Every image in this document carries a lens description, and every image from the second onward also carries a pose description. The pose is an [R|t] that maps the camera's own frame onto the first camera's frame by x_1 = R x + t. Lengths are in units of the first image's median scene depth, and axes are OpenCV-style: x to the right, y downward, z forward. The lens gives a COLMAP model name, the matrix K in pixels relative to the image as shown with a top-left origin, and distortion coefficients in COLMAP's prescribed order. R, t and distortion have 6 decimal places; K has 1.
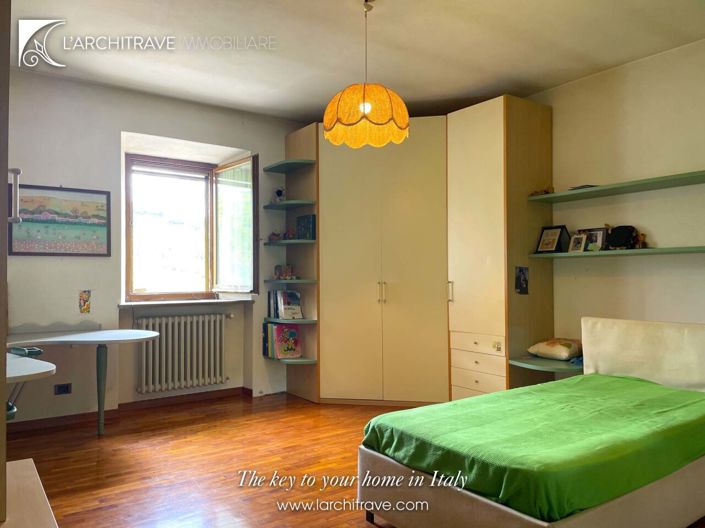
lens RADIAL K [[535.9, 0, 352.5], [0, 535.9, 264.0], [0, 0, 1]] dist [0.140063, -0.186642]
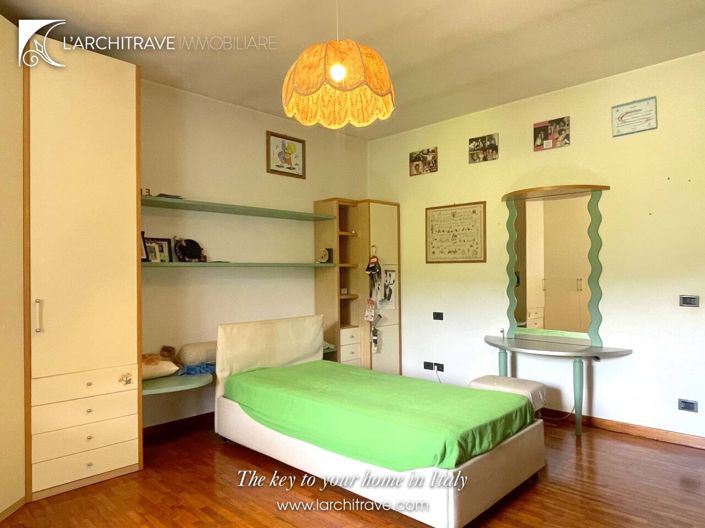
lens RADIAL K [[482.9, 0, 352.5], [0, 482.9, 264.0], [0, 0, 1]] dist [-0.005563, -0.003066]
pose [[-0.169354, 0.026599, 0.985196, -0.540981], [-0.009971, 0.999538, -0.028700, 0.003163], [-0.985505, -0.014684, -0.169011, 0.906376]]
